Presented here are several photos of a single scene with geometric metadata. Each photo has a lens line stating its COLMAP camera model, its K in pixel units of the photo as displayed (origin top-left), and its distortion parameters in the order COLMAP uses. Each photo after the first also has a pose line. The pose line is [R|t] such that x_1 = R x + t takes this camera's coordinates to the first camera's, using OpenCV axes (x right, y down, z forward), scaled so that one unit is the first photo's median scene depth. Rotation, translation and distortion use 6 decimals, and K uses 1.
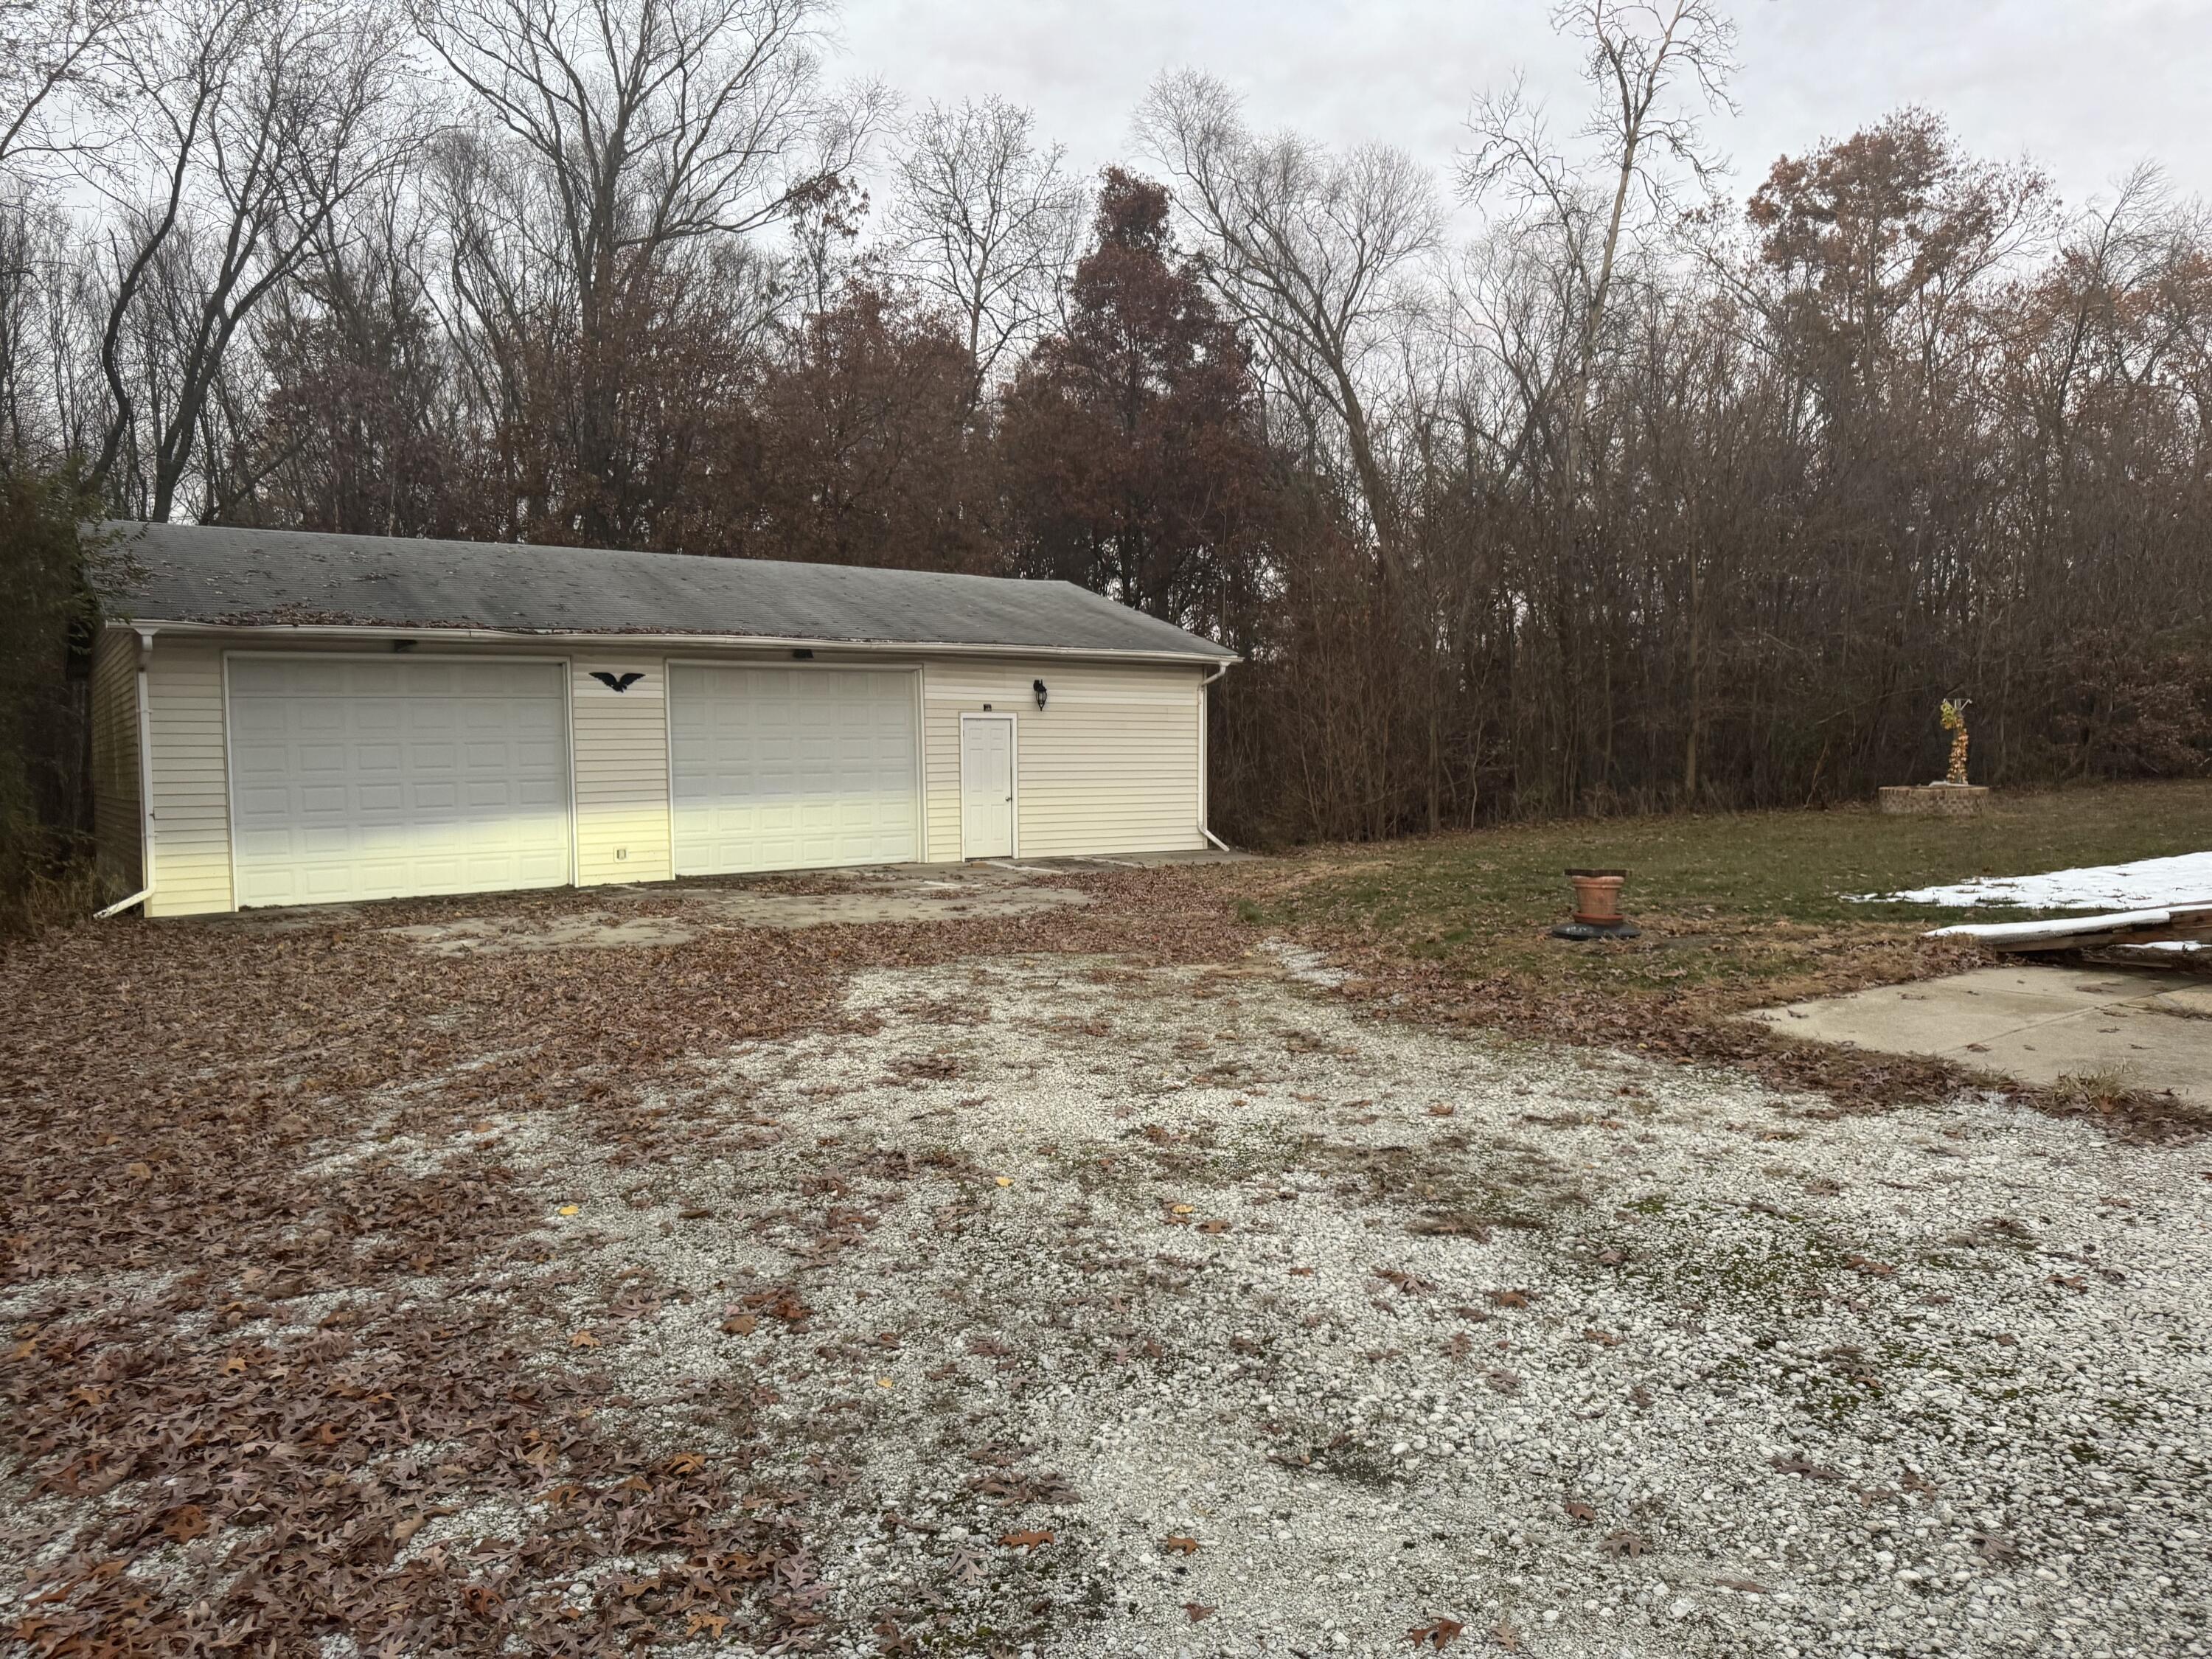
lens RADIAL K [[1552.3, 0, 1107.9], [0, 1552.3, 829.5], [0, 0, 1]] dist [0.027051, -0.032493]
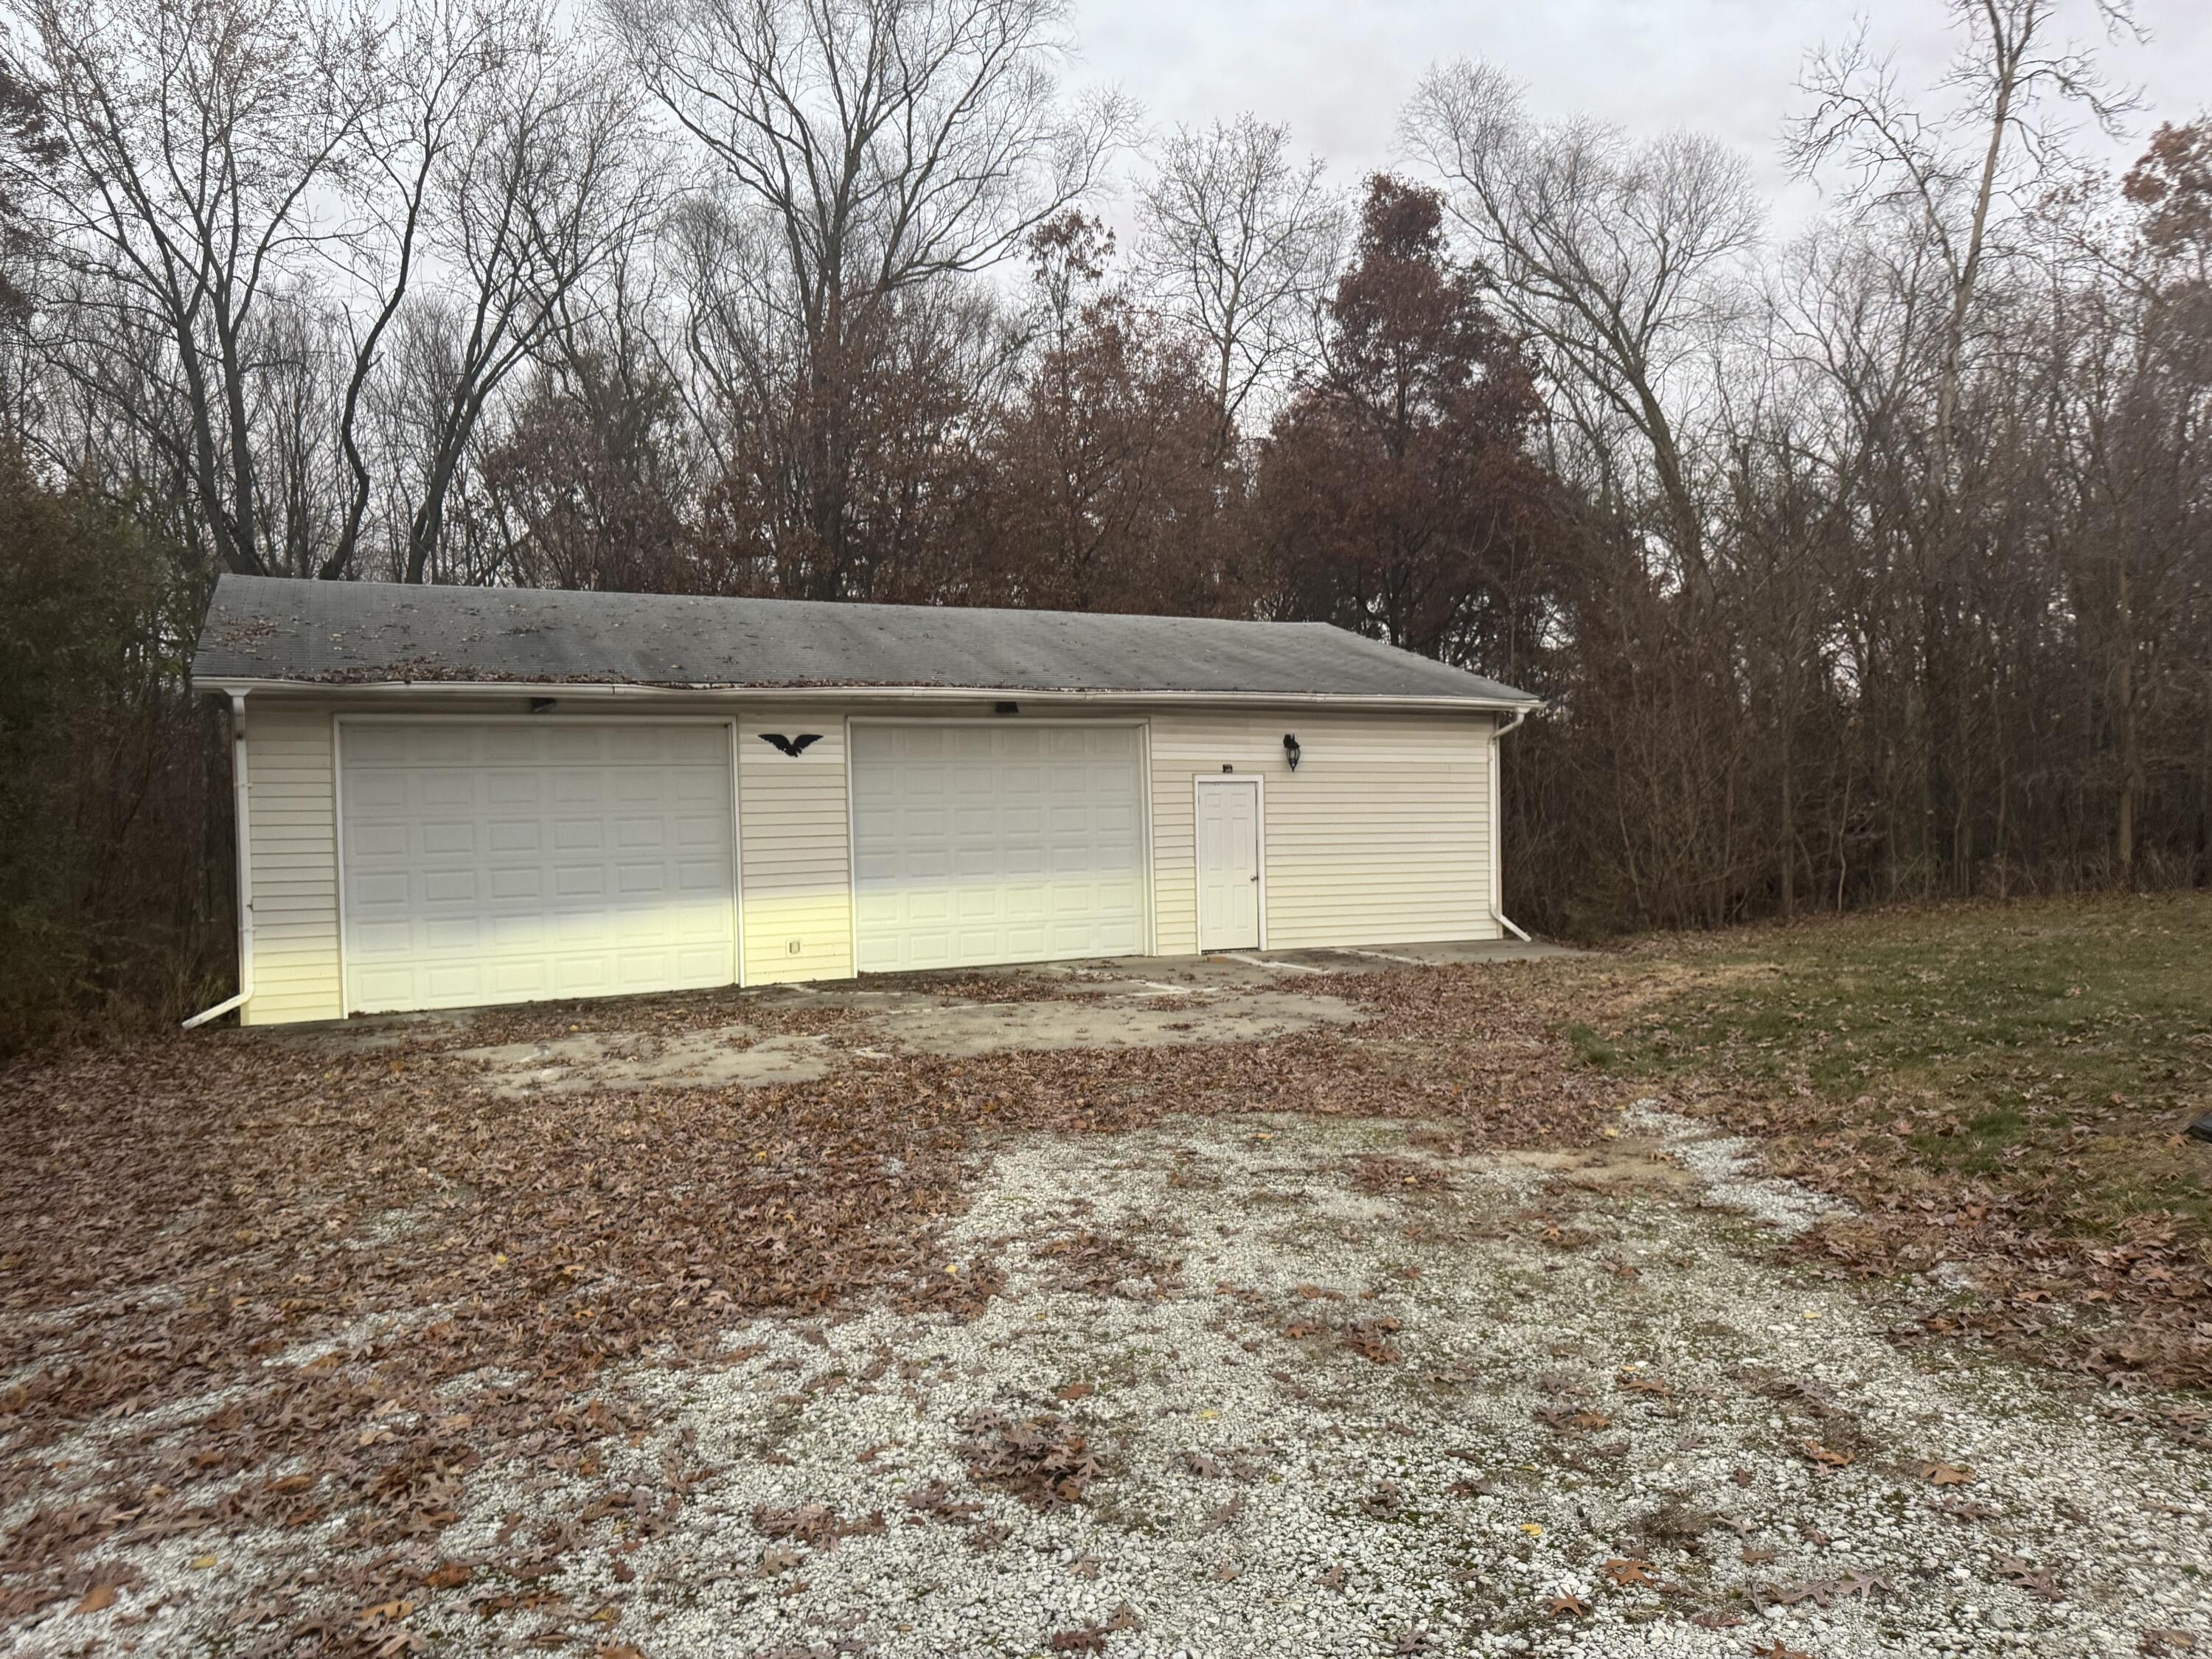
lens RADIAL K [[1552.3, 0, 1088.6], [0, 1552.3, 863.4], [0, 0, 1]] dist [0.027051, -0.032493]
pose [[0.983605, -0.006425, -0.180220, -0.001430], [0.001982, 0.999690, -0.024823, -0.004864], [0.180323, 0.024058, 0.983313, 0.110607]]
